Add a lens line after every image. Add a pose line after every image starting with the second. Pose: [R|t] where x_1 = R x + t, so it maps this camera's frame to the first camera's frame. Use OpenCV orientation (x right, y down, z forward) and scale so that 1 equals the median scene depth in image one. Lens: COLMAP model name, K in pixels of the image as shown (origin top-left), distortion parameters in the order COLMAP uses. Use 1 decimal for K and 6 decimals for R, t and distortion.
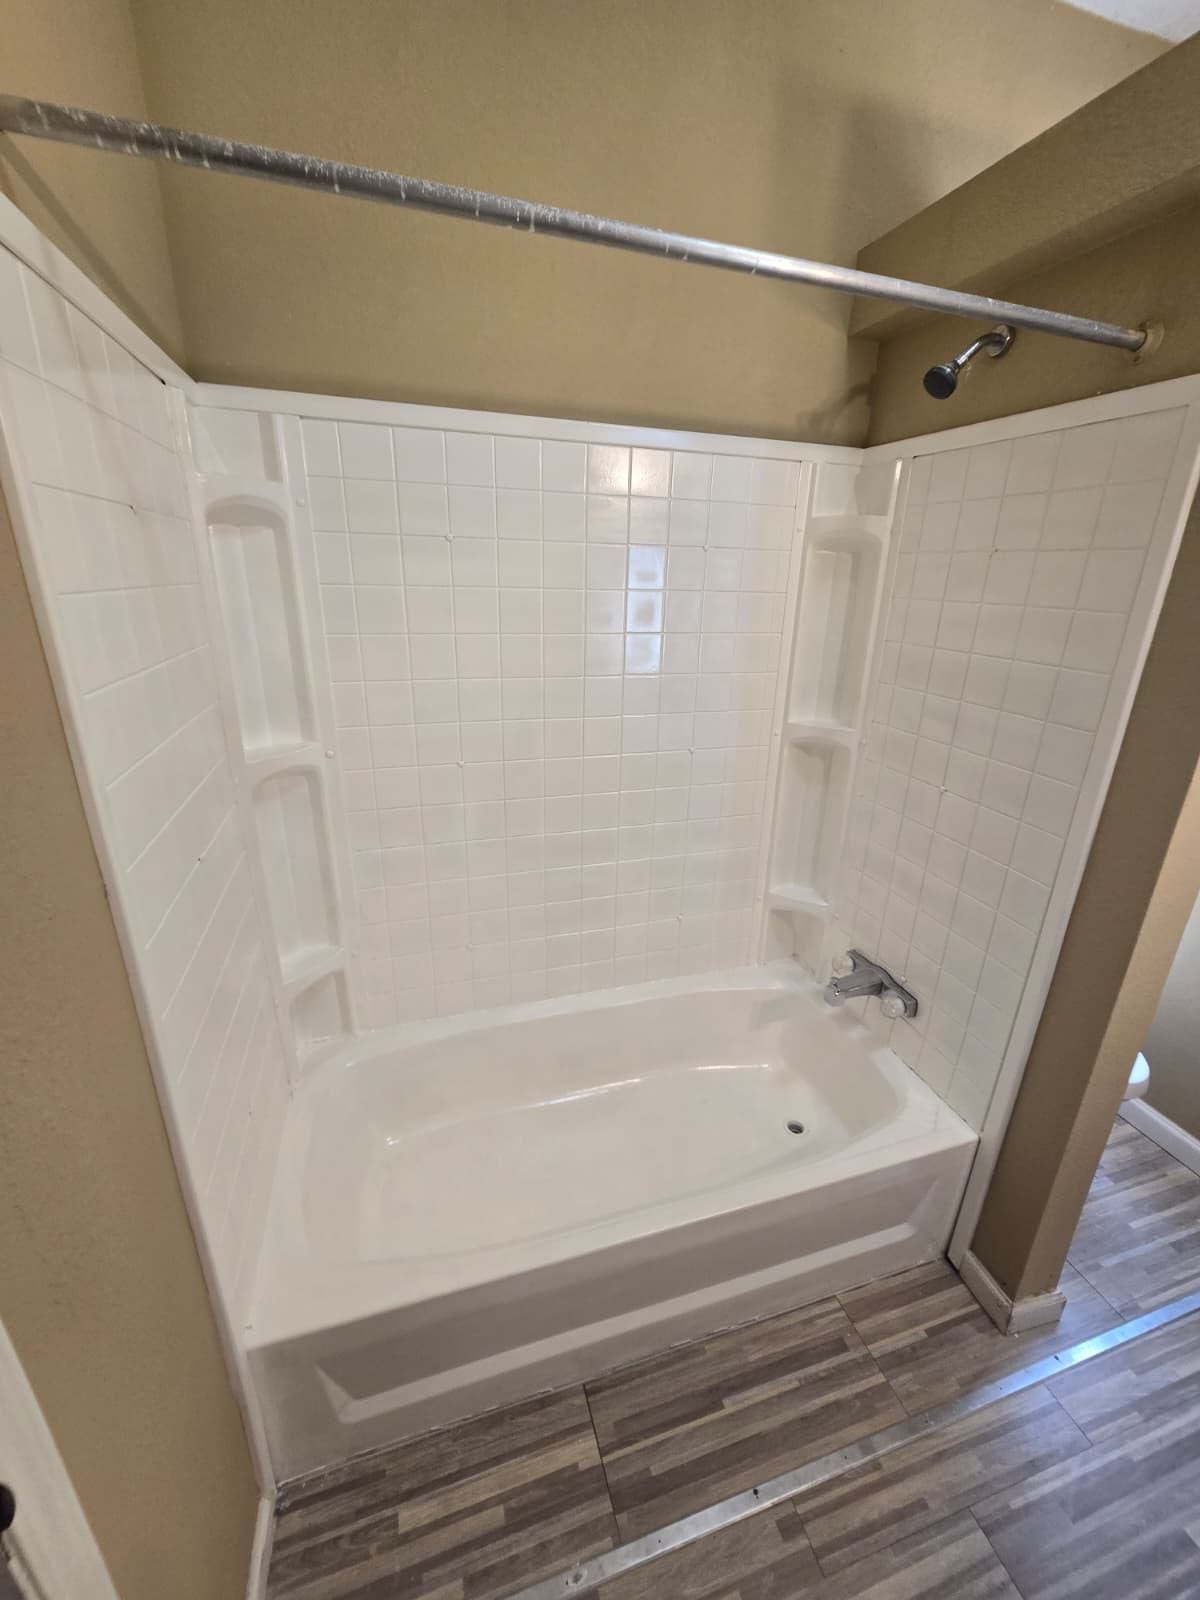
lens RADIAL K [[654.8, 0, 608.8], [0, 654.8, 801.5], [0, 0, 1]] dist [-0.003607, 0.002601]
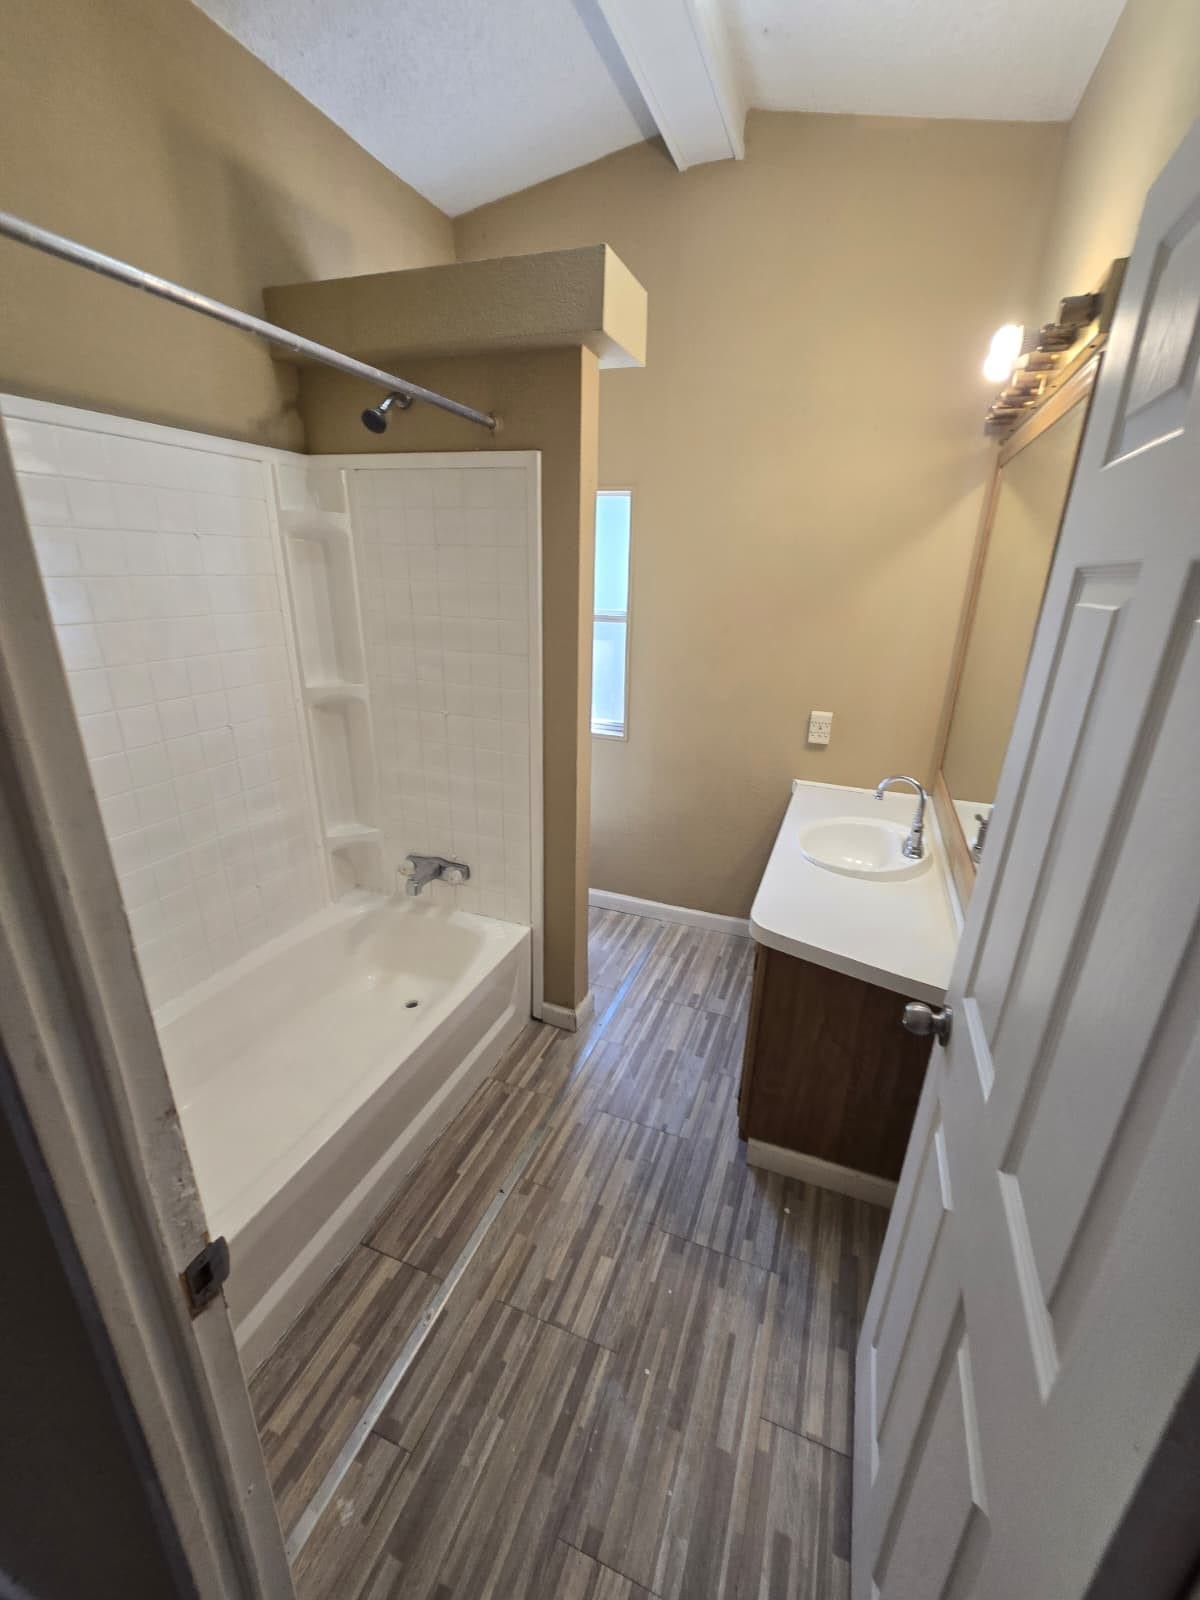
lens RADIAL K [[654.8, 0, 613.3], [0, 654.8, 809.8], [0, 0, 1]] dist [-0.003607, 0.002601]
pose [[0.620023, -0.286635, 0.730351, -0.362205], [0.251045, 0.954416, 0.161450, 0.043761], [-0.743336, 0.083248, 0.663718, -0.196064]]
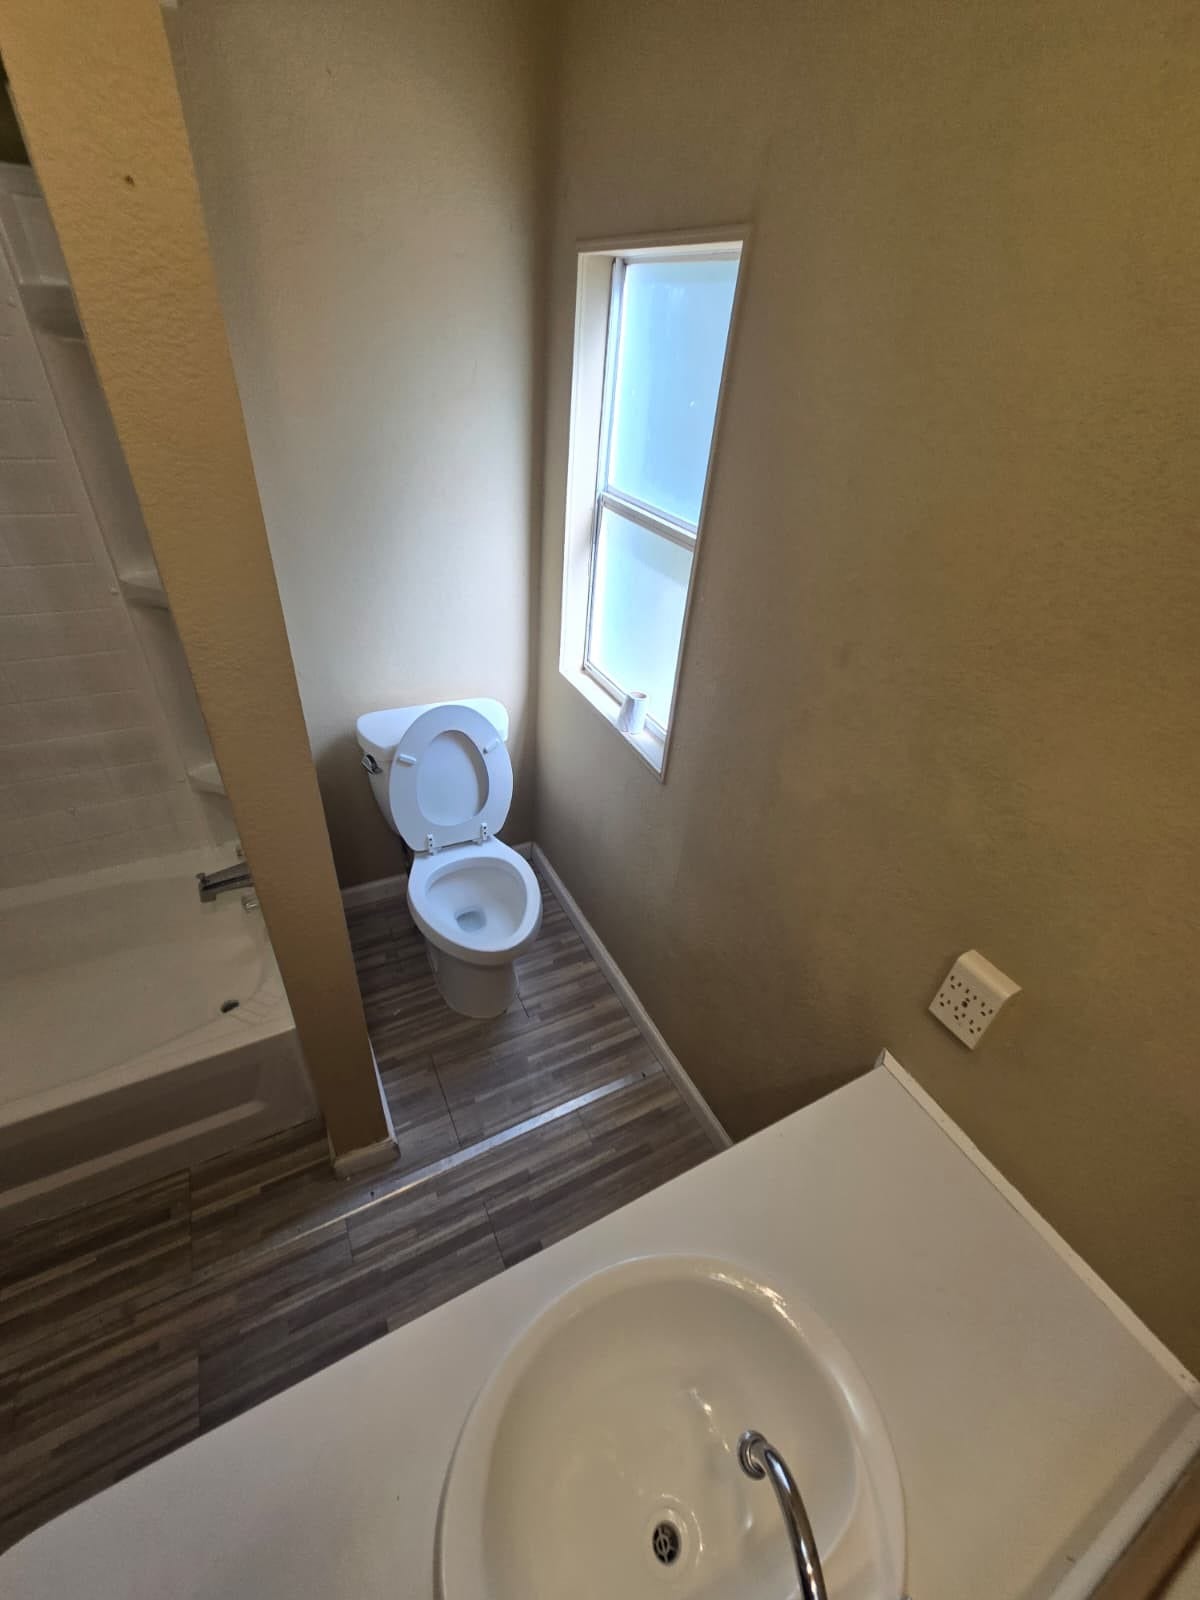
lens RADIAL K [[654.8, 0, 607.7], [0, 654.8, 802.6], [0, 0, 1]] dist [-0.003607, 0.002601]
pose [[0.983475, -0.060404, 0.170668, 0.881030], [0.007082, 0.954814, 0.297119, -0.115396], [-0.180904, -0.291000, 0.939464, 0.062238]]
